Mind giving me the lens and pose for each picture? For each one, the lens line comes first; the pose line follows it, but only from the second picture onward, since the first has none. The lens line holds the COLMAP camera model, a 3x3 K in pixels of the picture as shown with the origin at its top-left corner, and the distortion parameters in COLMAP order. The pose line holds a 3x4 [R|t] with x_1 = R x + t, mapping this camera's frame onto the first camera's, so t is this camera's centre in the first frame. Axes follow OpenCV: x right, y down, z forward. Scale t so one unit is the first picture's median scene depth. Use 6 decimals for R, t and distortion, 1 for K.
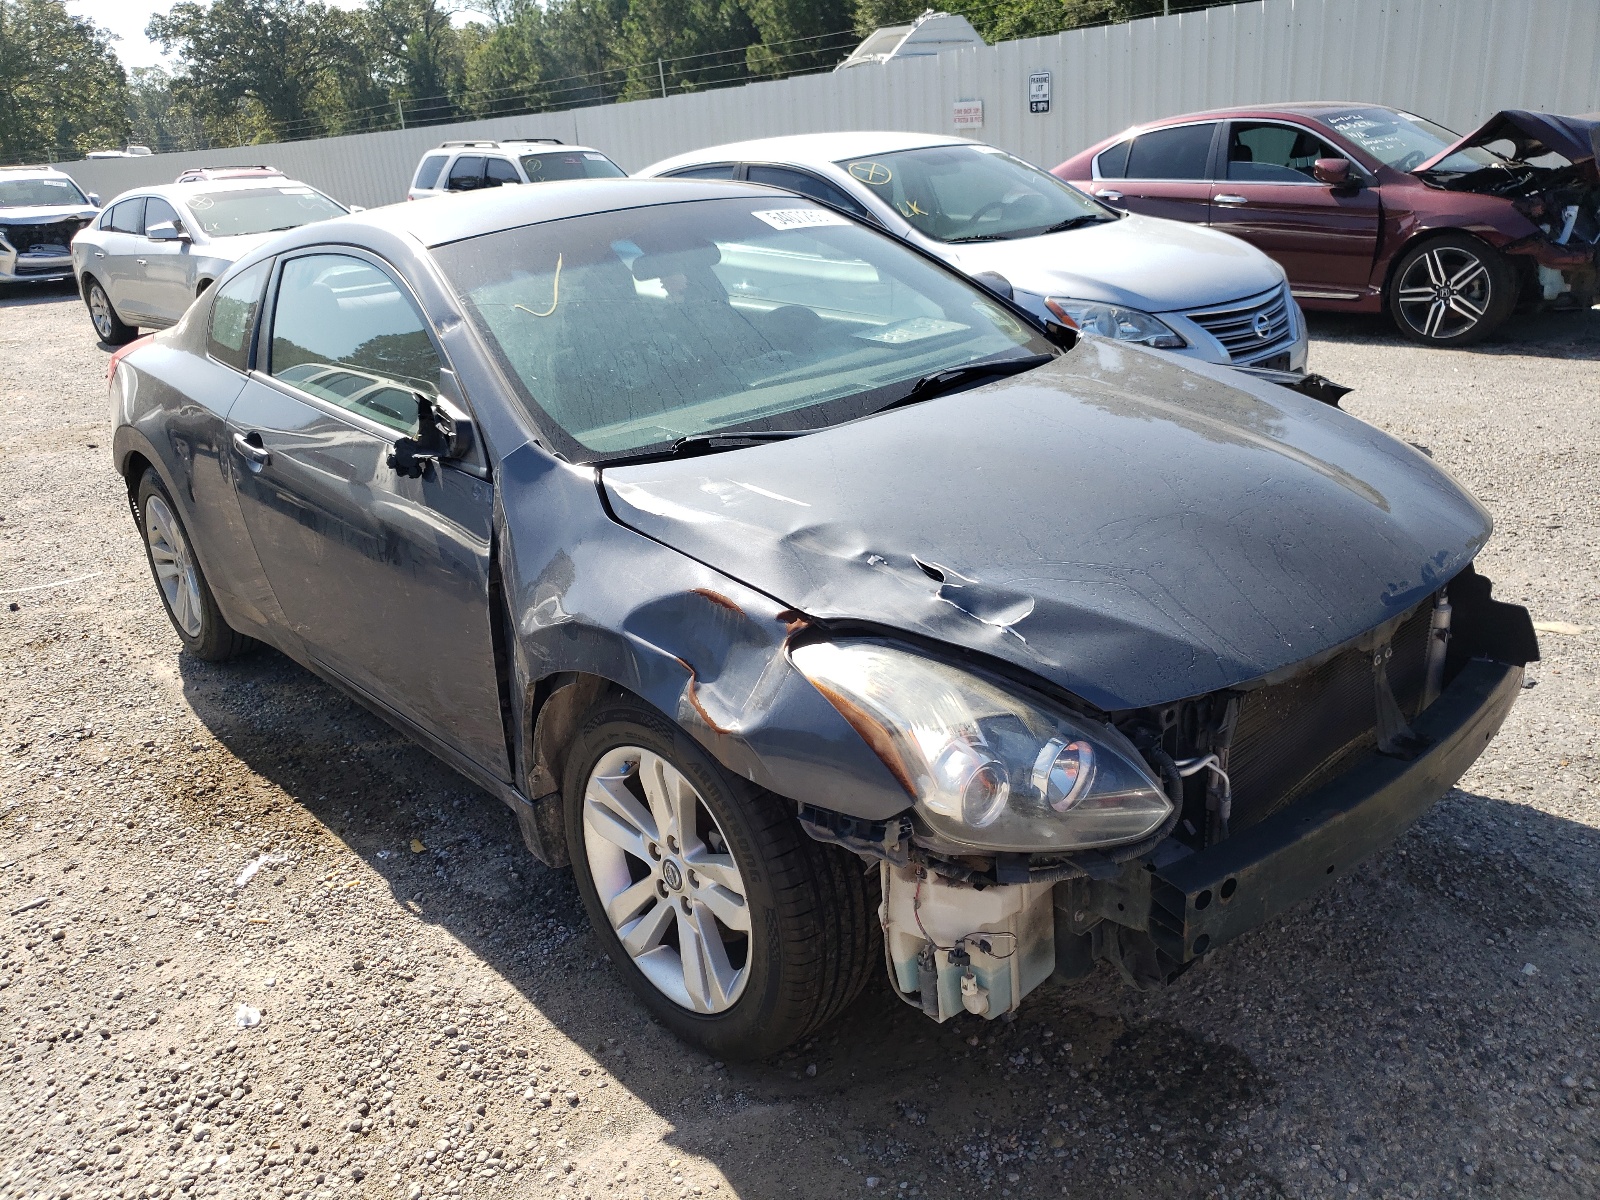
lens RADIAL K [[1202.5, 0, 797.3], [0, 1202.5, 606.3], [0, 0, 1]] dist [0.004966, 0.017499]
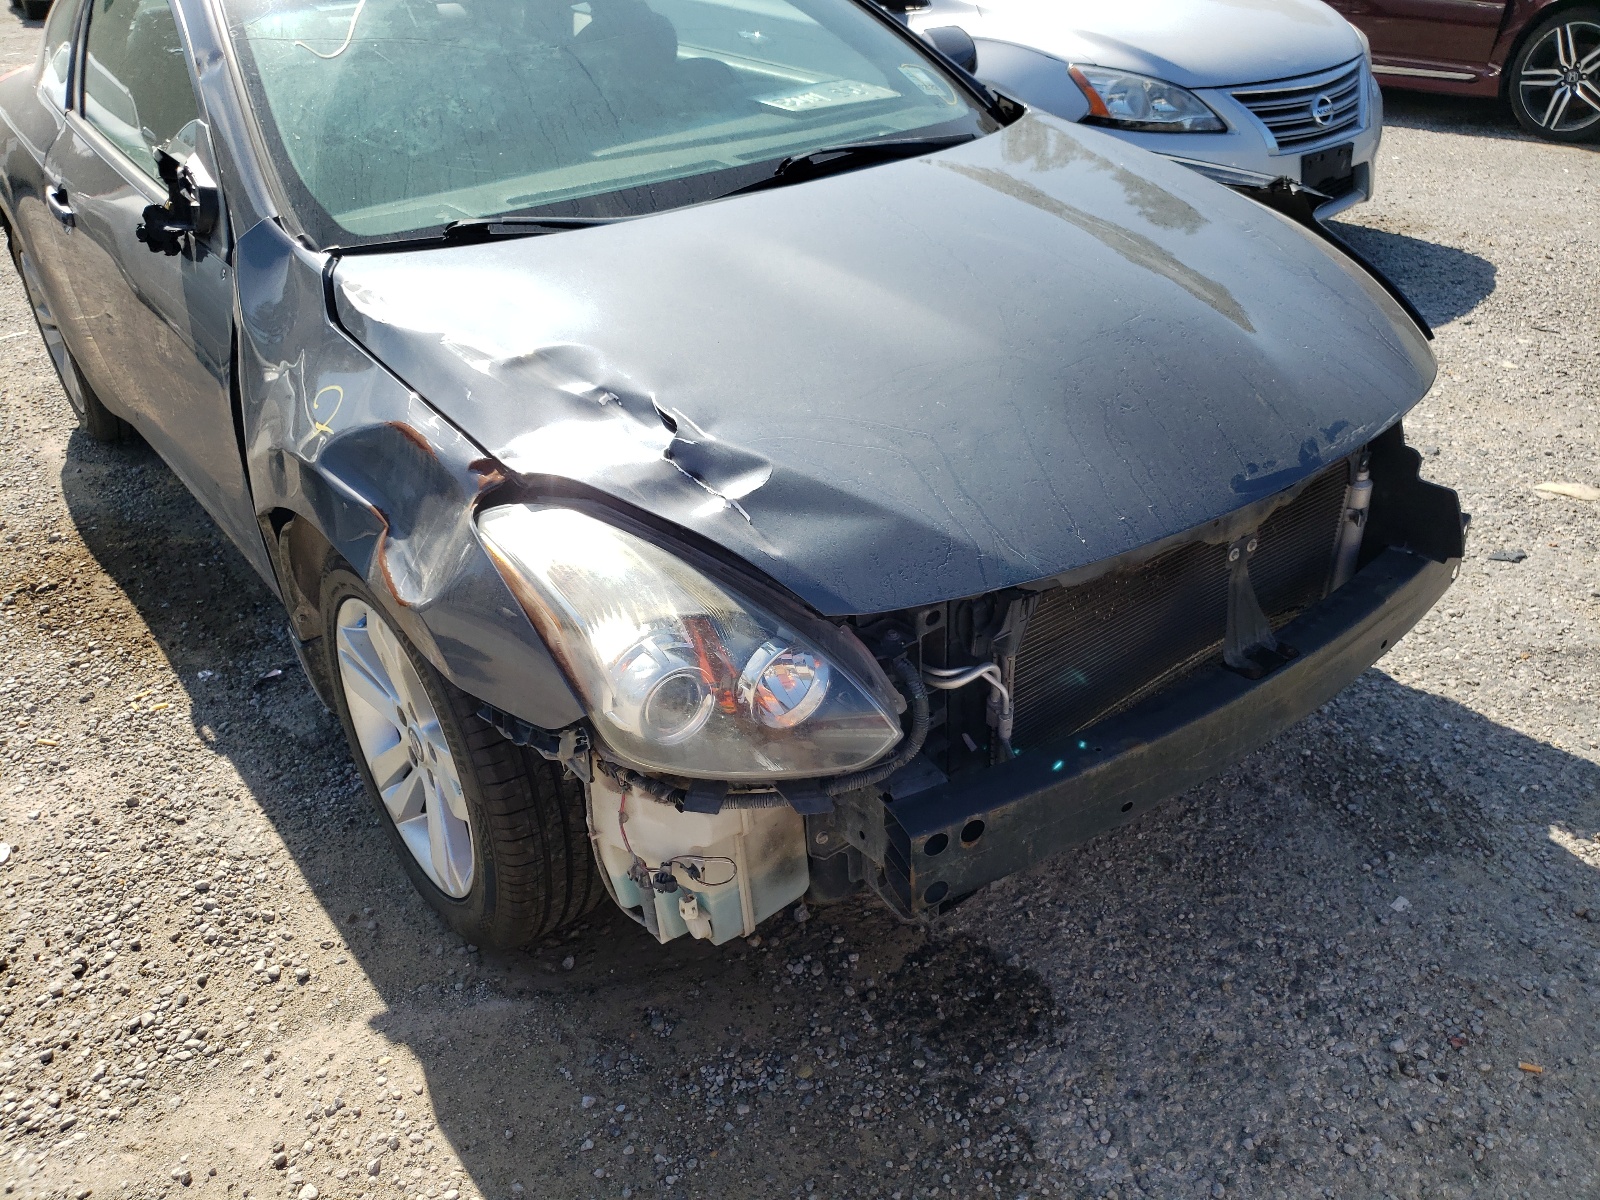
lens RADIAL K [[1202.5, 0, 838.4], [0, 1202.5, 607.6], [0, 0, 1]] dist [0.004966, 0.017499]
pose [[0.997516, 0.060140, -0.036671, 0.224742], [-0.052583, 0.982185, 0.180409, -0.047729], [0.046867, -0.178033, 0.982908, 0.167177]]
